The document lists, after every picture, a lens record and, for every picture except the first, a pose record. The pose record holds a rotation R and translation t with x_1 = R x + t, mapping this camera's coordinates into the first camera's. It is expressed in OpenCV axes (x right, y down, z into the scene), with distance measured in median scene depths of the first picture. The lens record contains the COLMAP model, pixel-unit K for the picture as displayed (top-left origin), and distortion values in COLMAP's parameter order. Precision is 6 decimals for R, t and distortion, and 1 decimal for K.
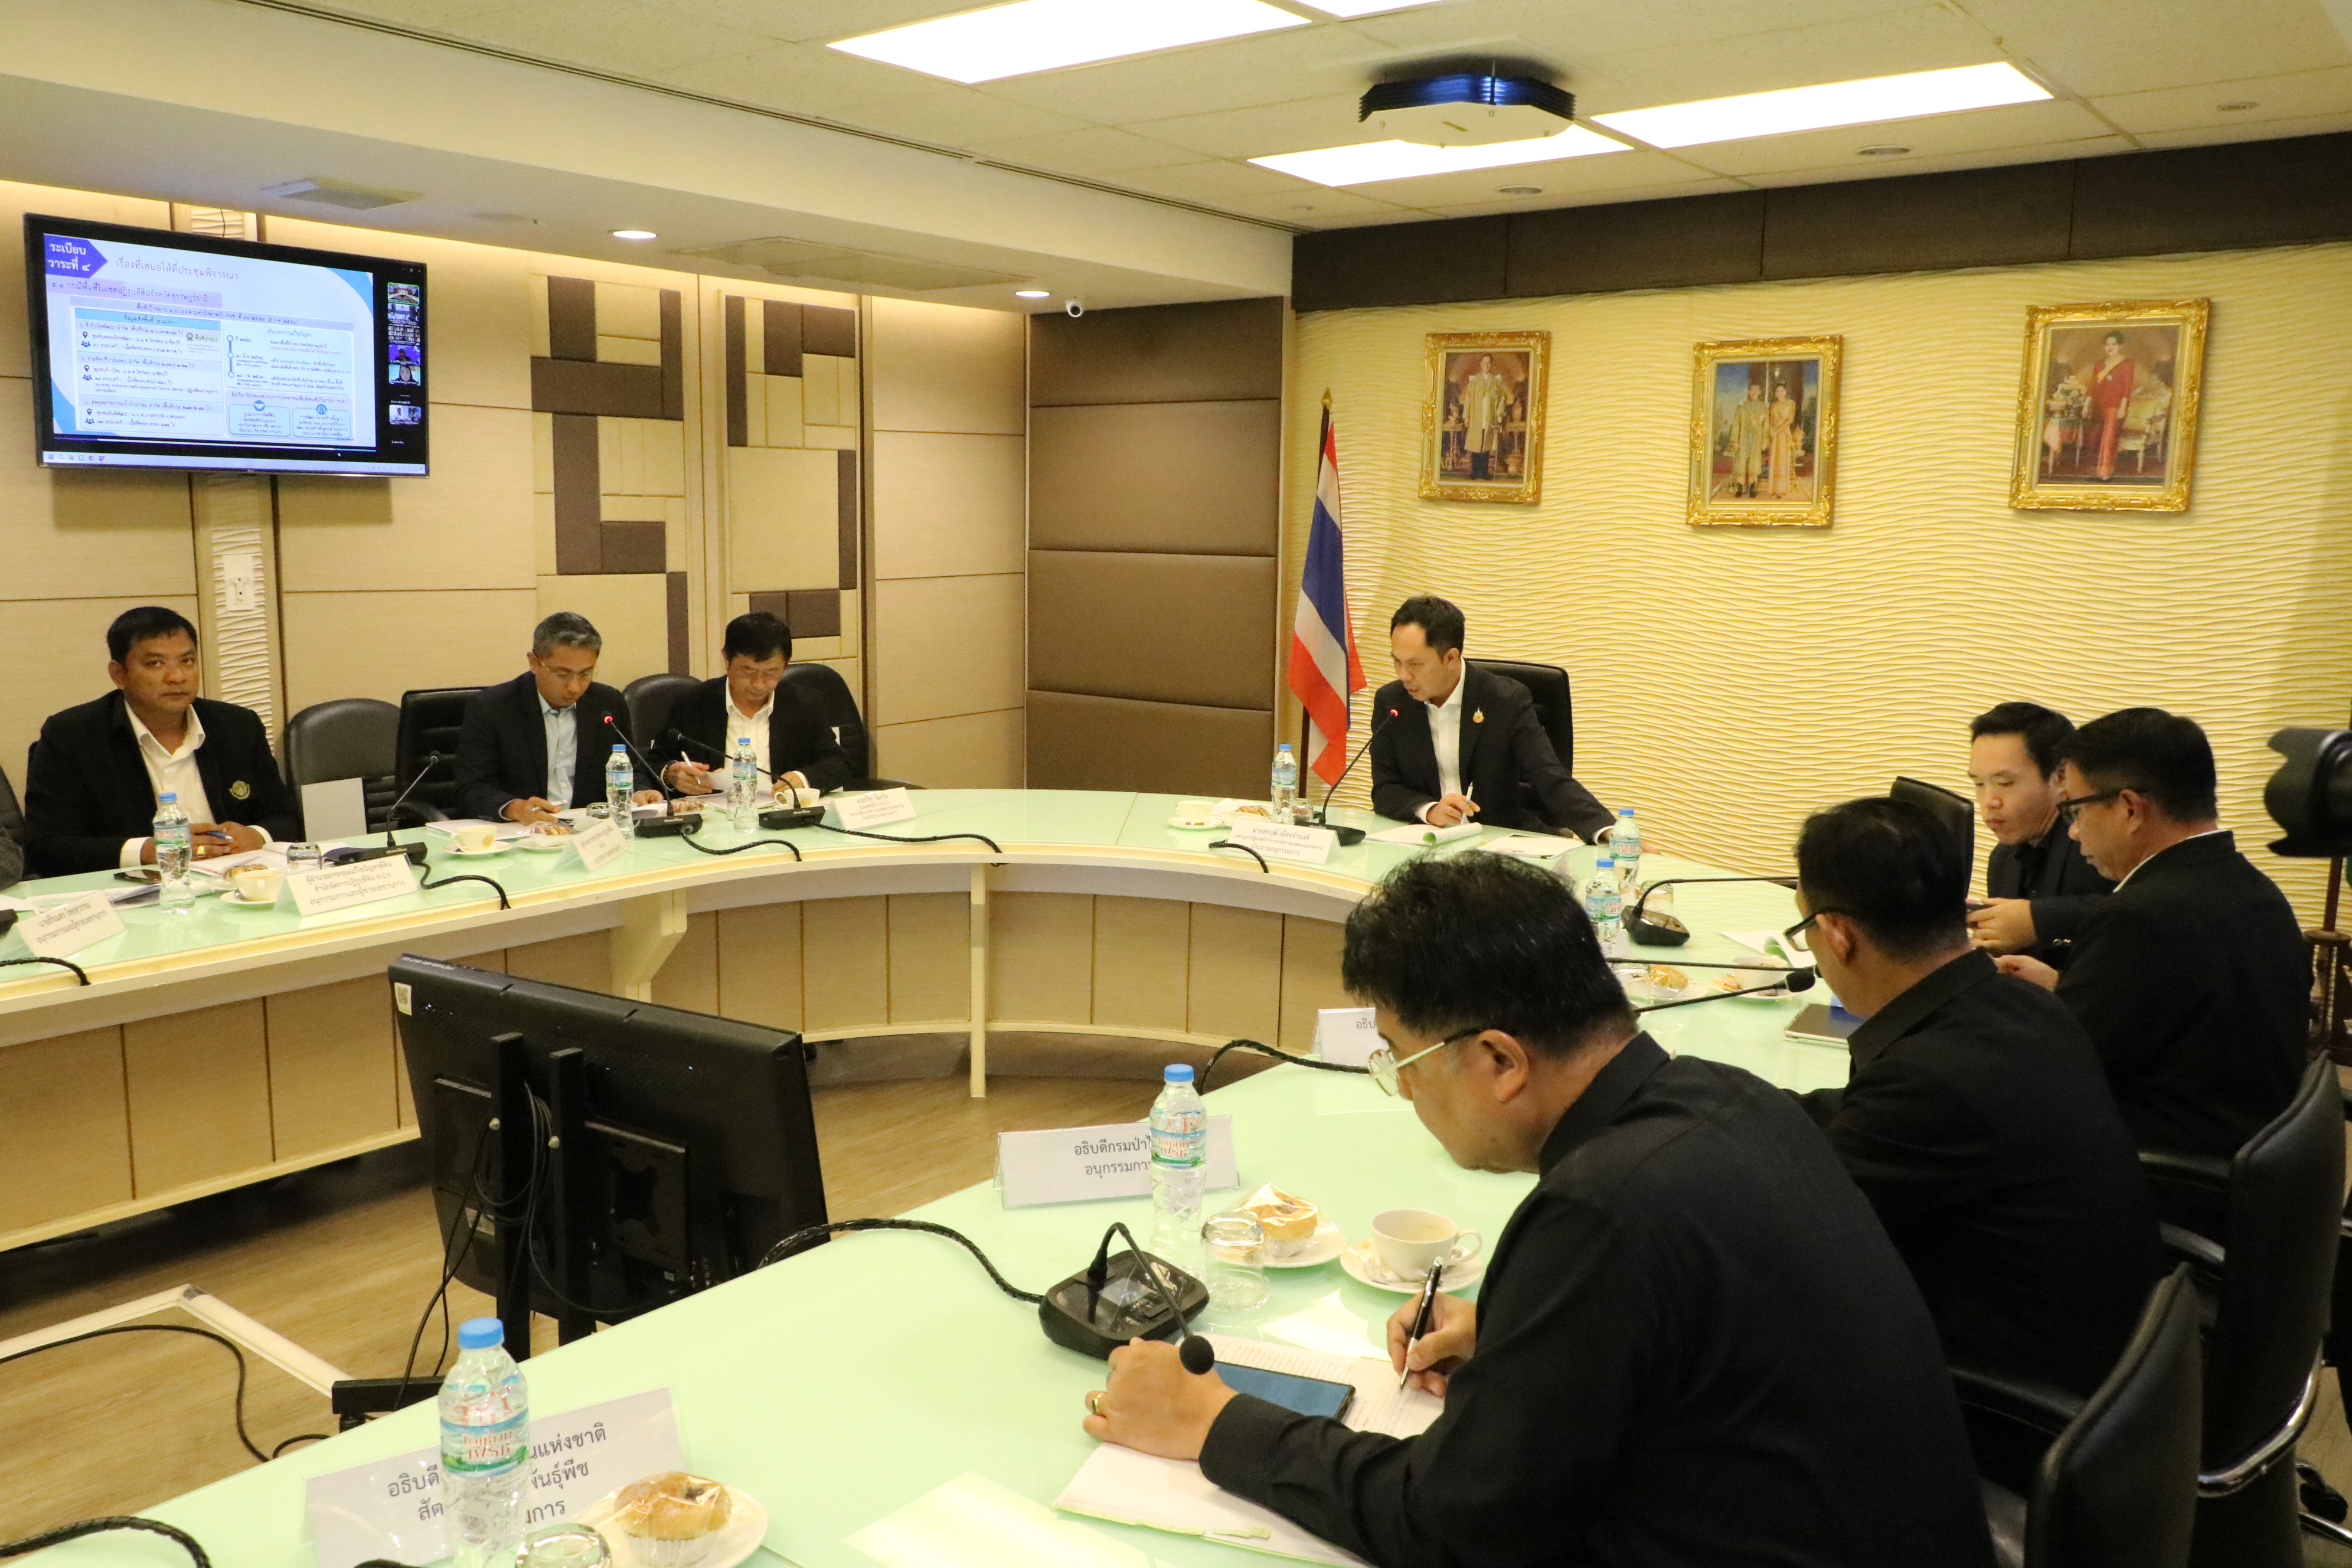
lens RADIAL K [[1887.6, 0, 1176.0], [0, 1887.6, 784.0], [0, 0, 1]] dist [0.004927, 0.004305]
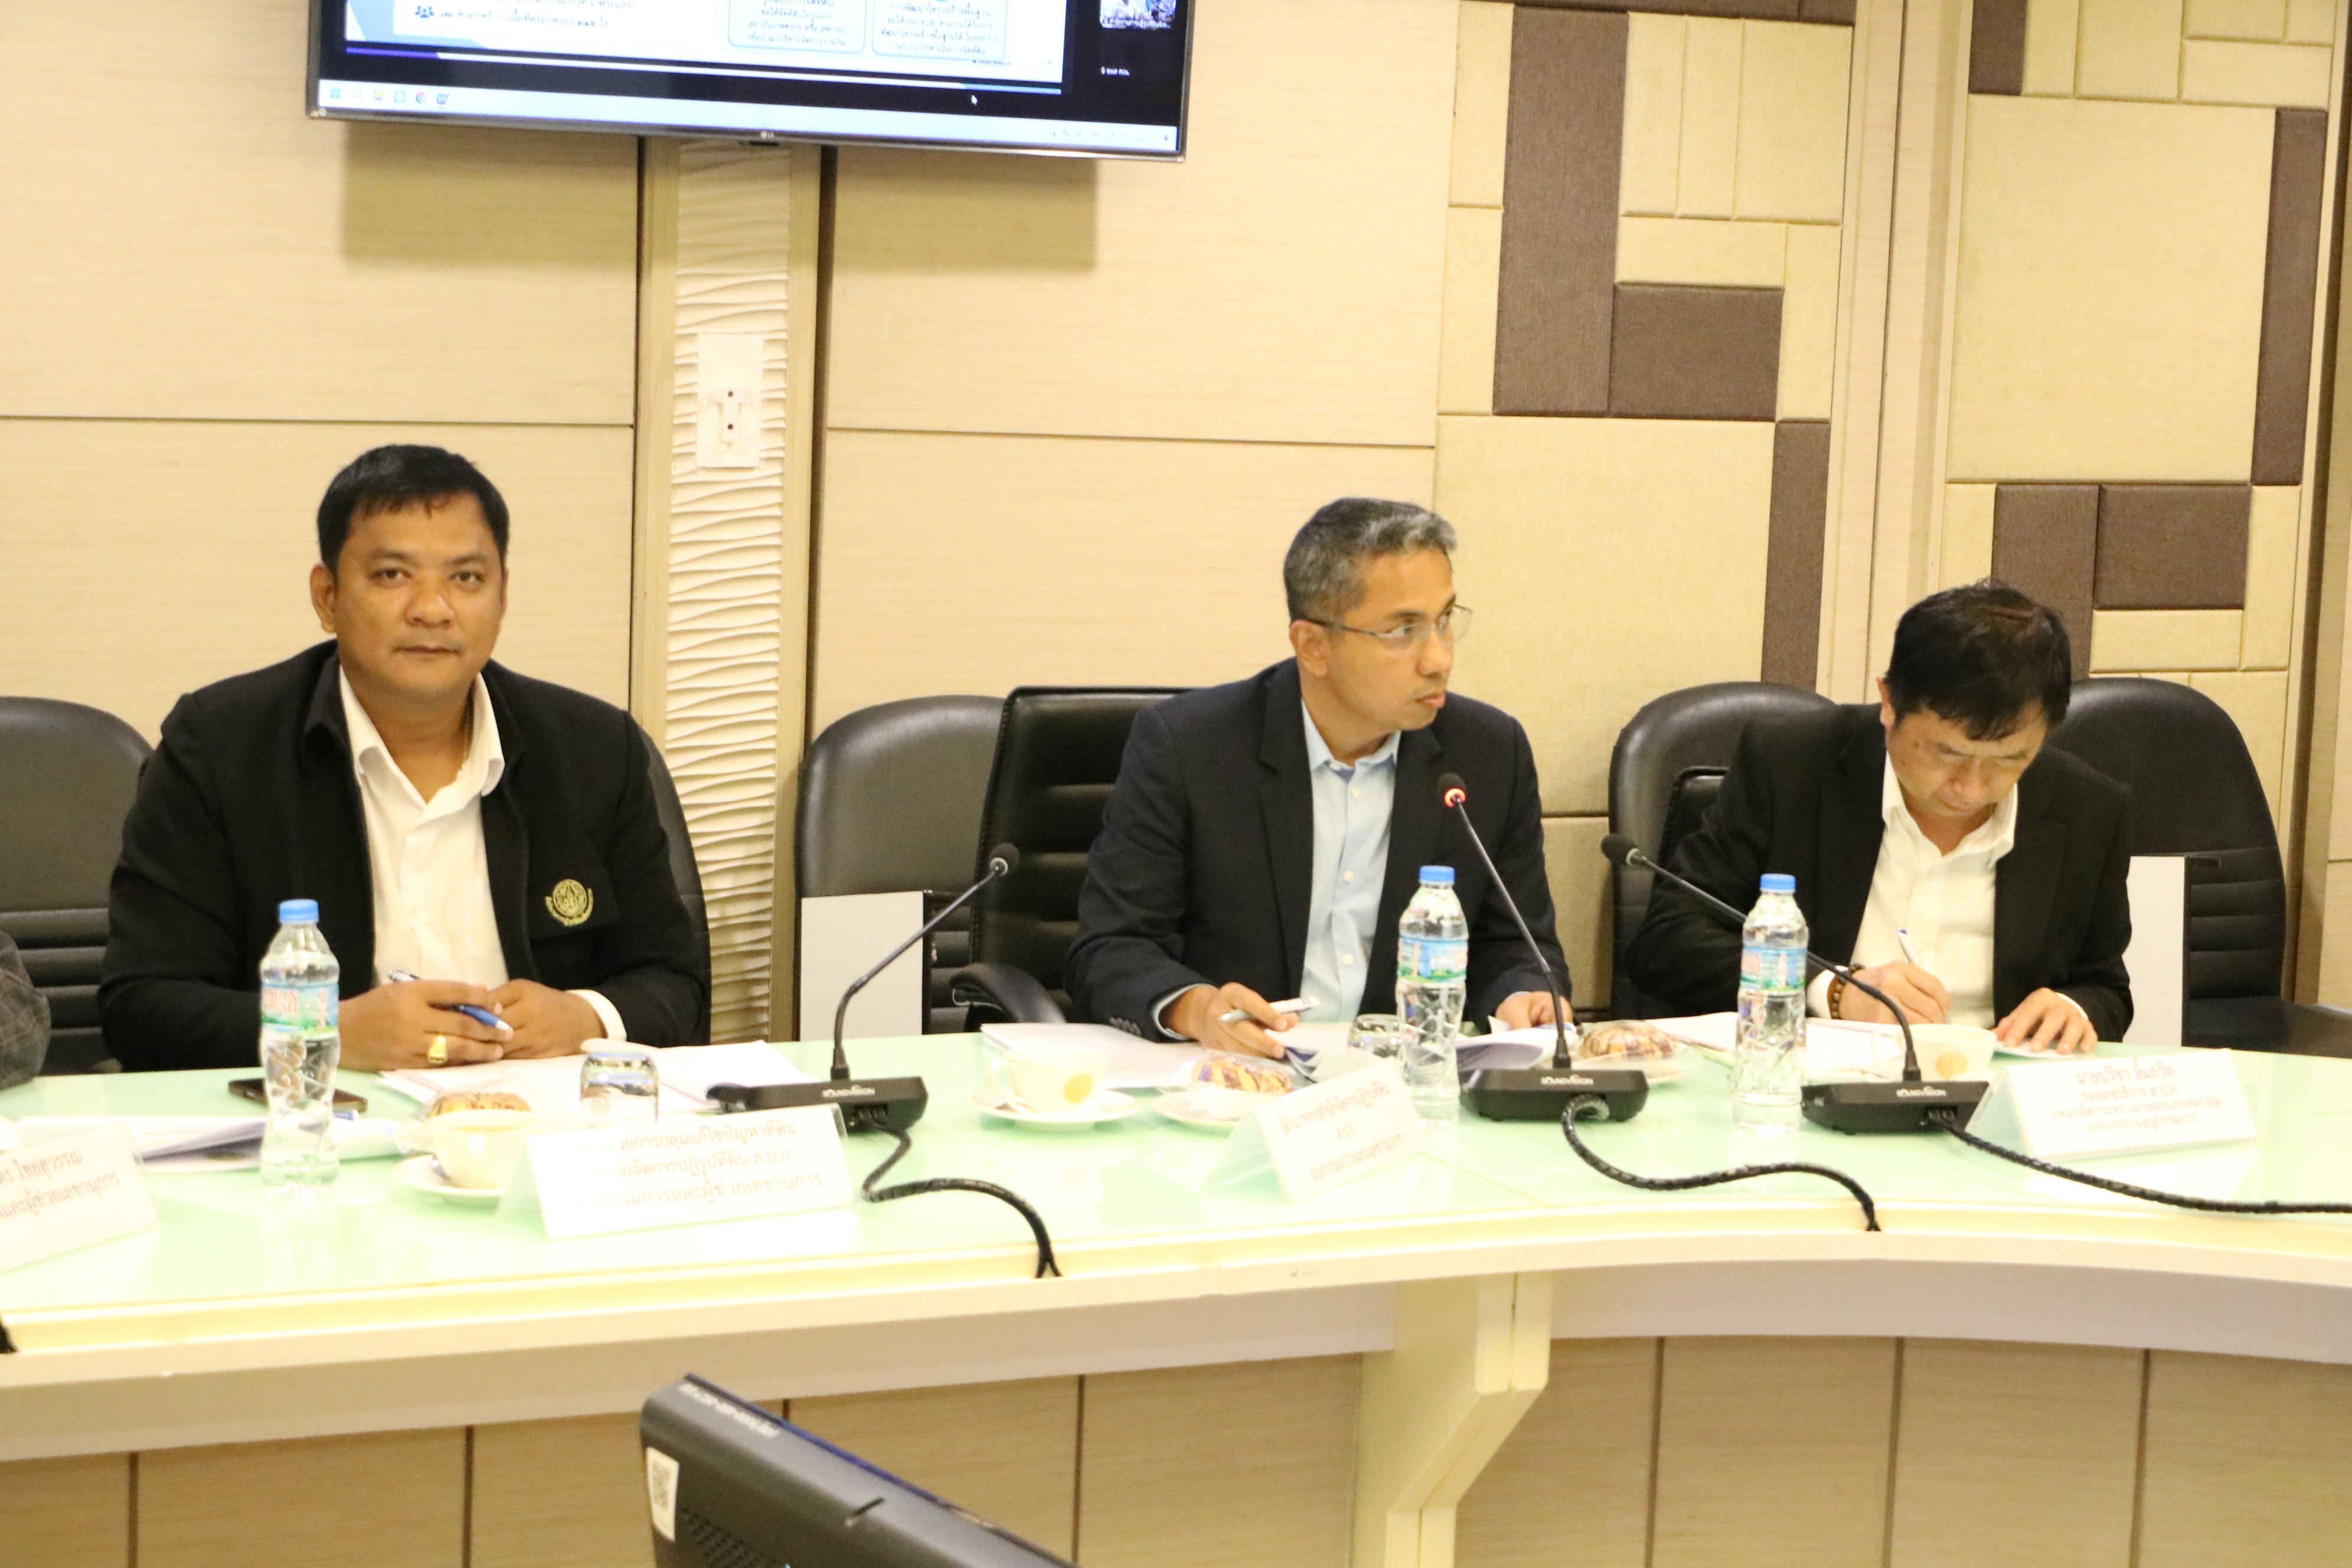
lens RADIAL K [[4771.6, 0, 1176.0], [0, 4771.6, 784.0], [0, 0, 1]] dist [0.045310, 0.239998]
pose [[0.898858, 0.074790, -0.431811, 0.059923], [-0.091084, 0.995696, -0.017144, -0.014433], [0.428671, 0.054741, 0.901801, 0.104670]]
